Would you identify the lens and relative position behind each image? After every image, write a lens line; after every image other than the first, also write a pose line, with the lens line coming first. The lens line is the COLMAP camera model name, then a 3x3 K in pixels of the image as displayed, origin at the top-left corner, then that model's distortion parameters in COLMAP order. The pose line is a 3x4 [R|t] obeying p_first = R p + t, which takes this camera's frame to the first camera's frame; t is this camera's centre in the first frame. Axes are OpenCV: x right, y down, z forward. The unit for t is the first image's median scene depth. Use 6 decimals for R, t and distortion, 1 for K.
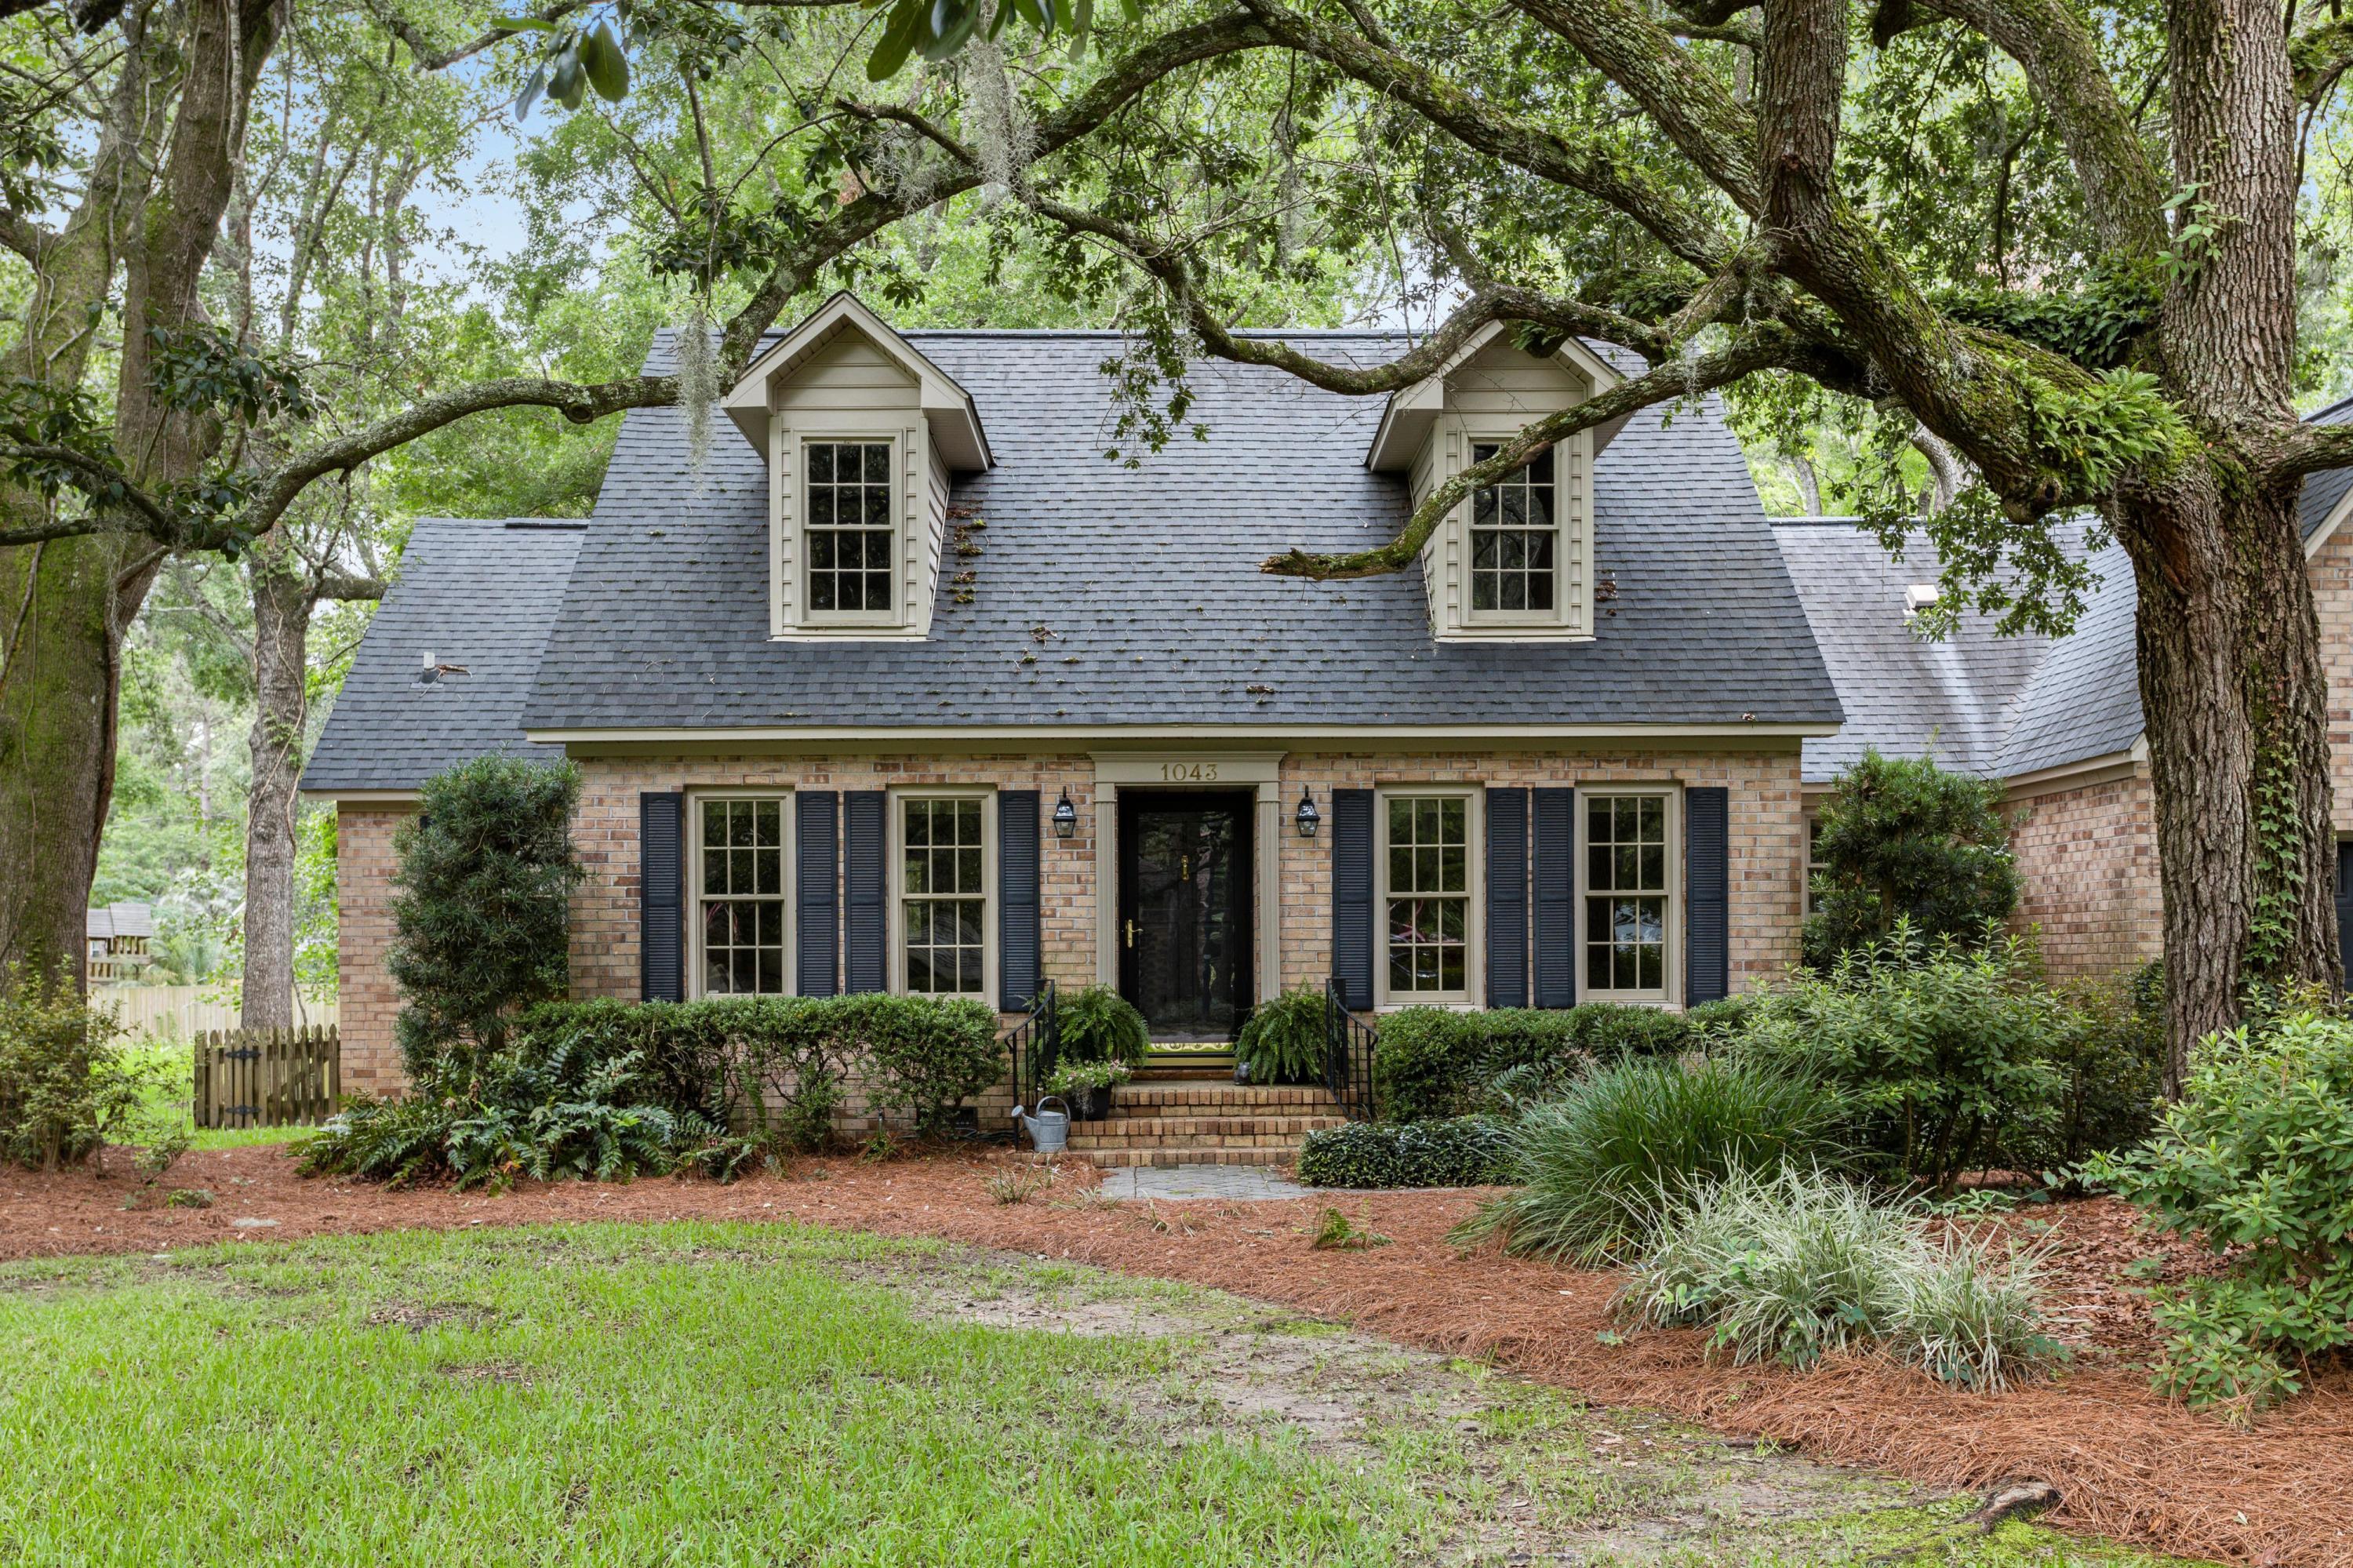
lens RADIAL K [[2265.1, 0, 1176.5], [0, 2265.1, 784.0], [0, 0, 1]] dist [0.003650, 0.001357]
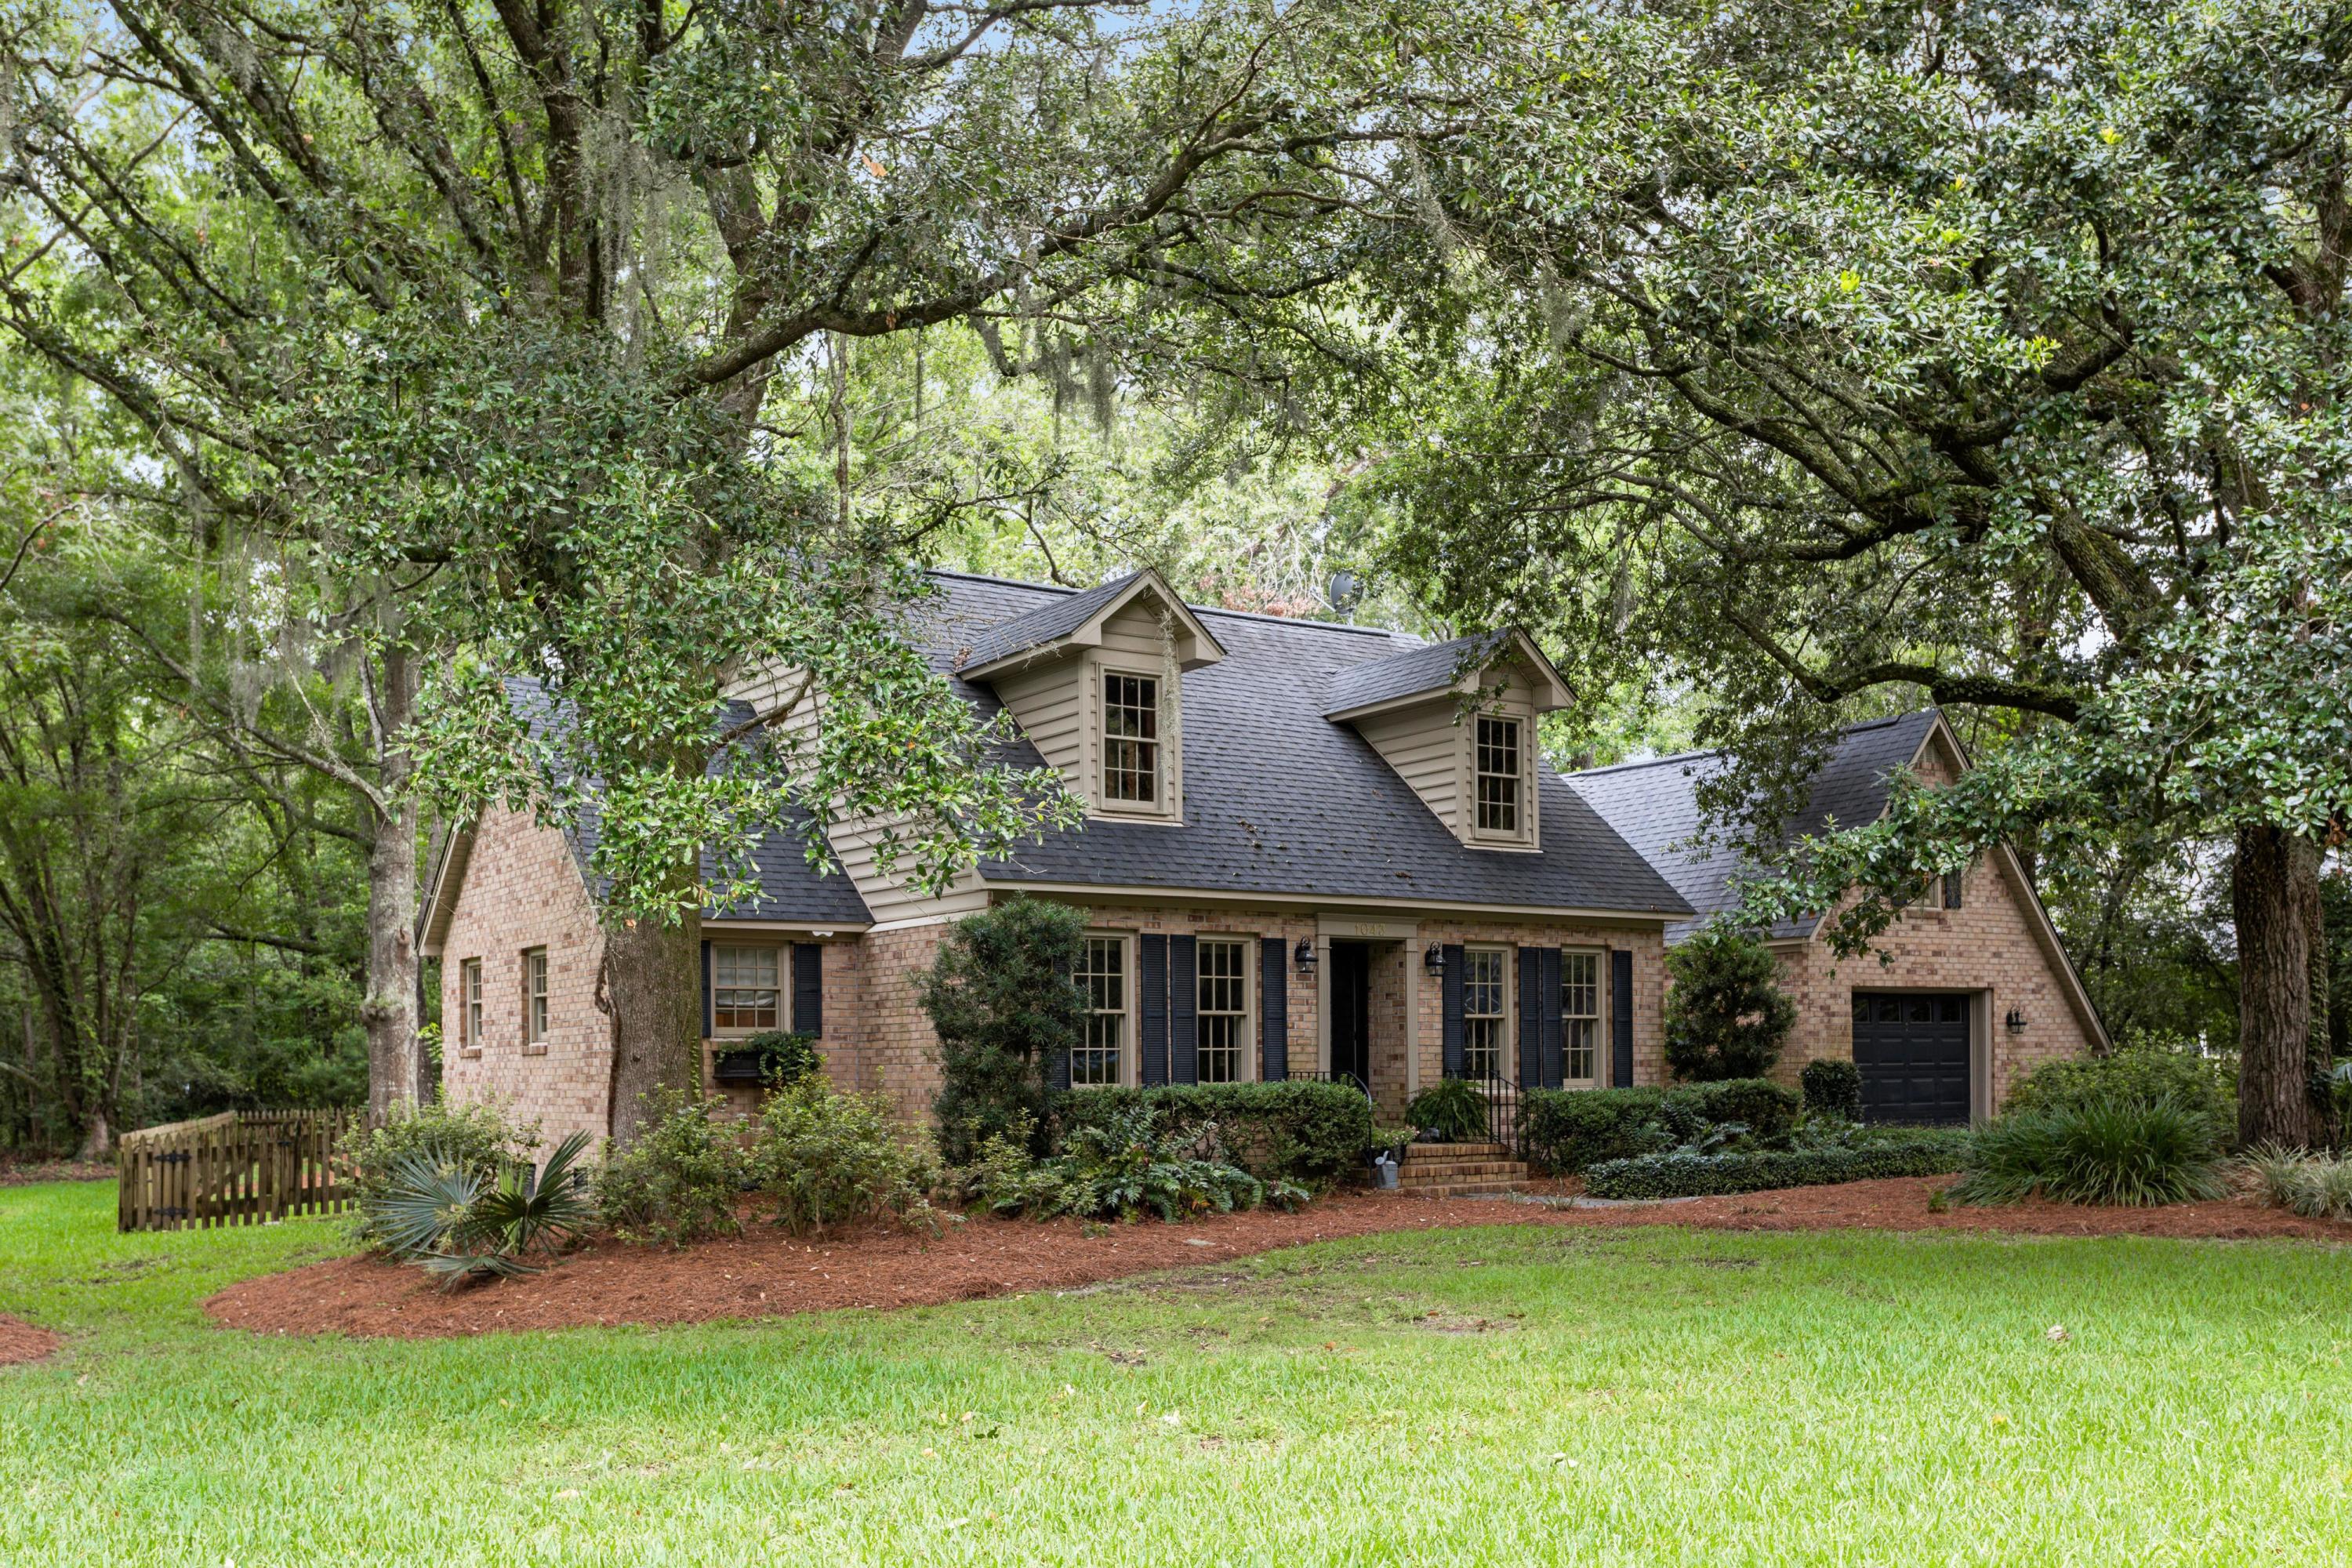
lens RADIAL K [[2040.1, 0, 1176.0], [0, 2040.1, 784.0], [0, 0, 1]] dist [0.034199, -0.000809]
pose [[0.846225, 0.072485, 0.527872, -0.800238], [-0.038958, 0.996469, -0.074378, 0.003929], [-0.531399, 0.042375, 0.846061, -0.054645]]
